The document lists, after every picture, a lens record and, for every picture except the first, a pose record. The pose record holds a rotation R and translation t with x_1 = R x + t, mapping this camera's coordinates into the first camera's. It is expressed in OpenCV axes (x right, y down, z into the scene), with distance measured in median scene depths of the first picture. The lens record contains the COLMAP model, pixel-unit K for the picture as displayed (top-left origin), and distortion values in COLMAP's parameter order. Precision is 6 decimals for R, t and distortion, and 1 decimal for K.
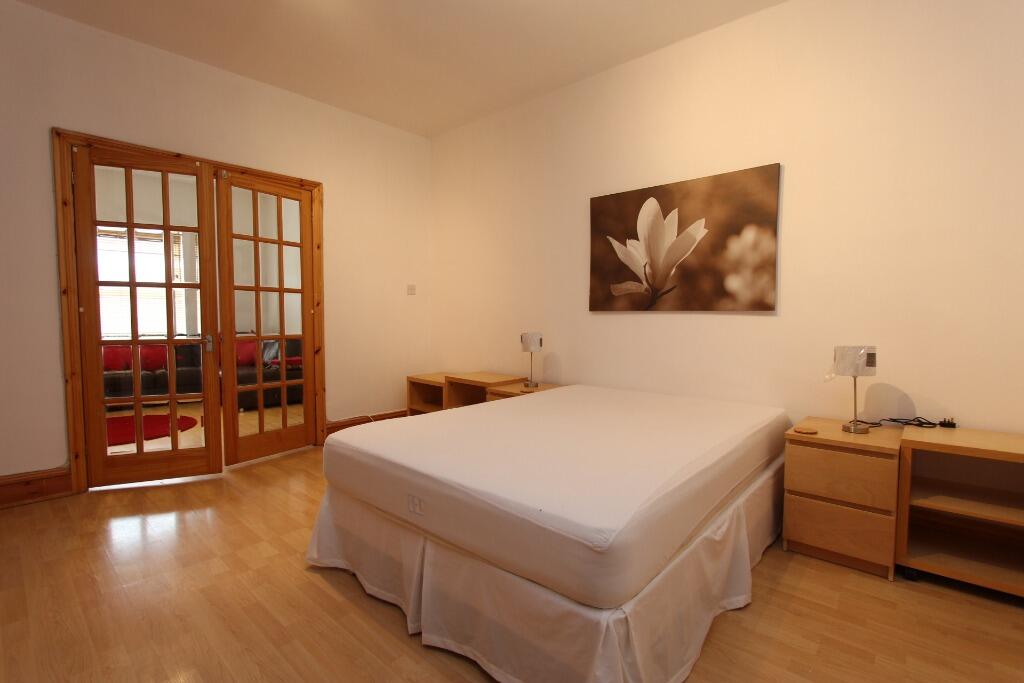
lens RADIAL K [[466.7, 0, 521.2], [0, 466.7, 341.3], [0, 0, 1]] dist [-0.028166, -0.000490]
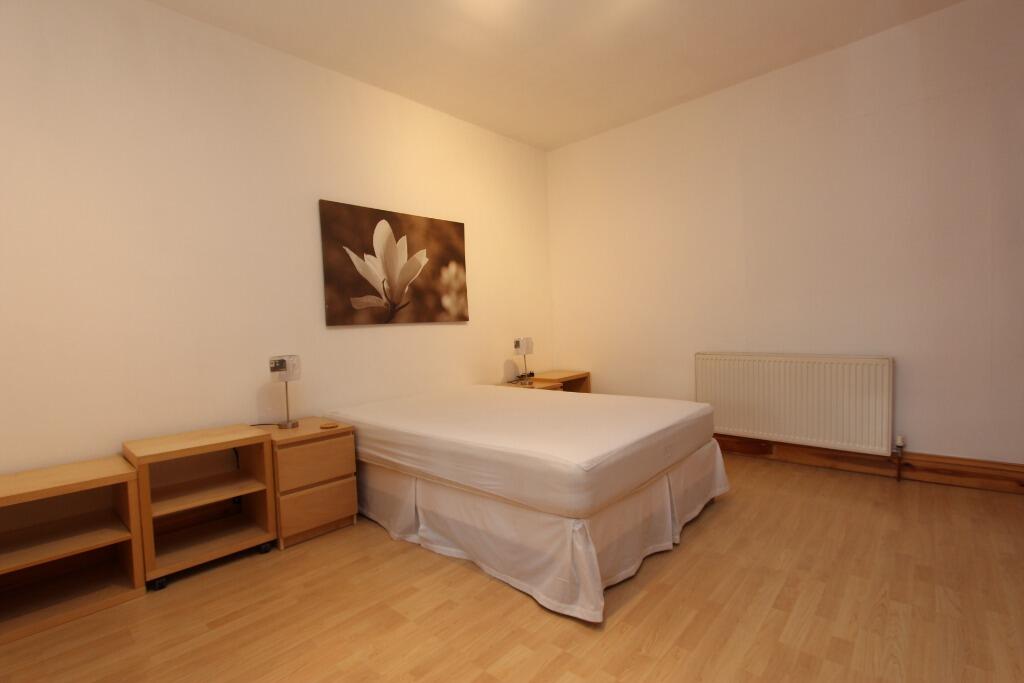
lens RADIAL K [[466.7, 0, 514.1], [0, 466.7, 340.1], [0, 0, 1]] dist [-0.028166, -0.000490]
pose [[0.016839, -0.045836, 0.998807, -0.784471], [0.095119, 0.994492, 0.044034, -0.046012], [-0.995324, 0.094264, 0.021106, 0.673573]]
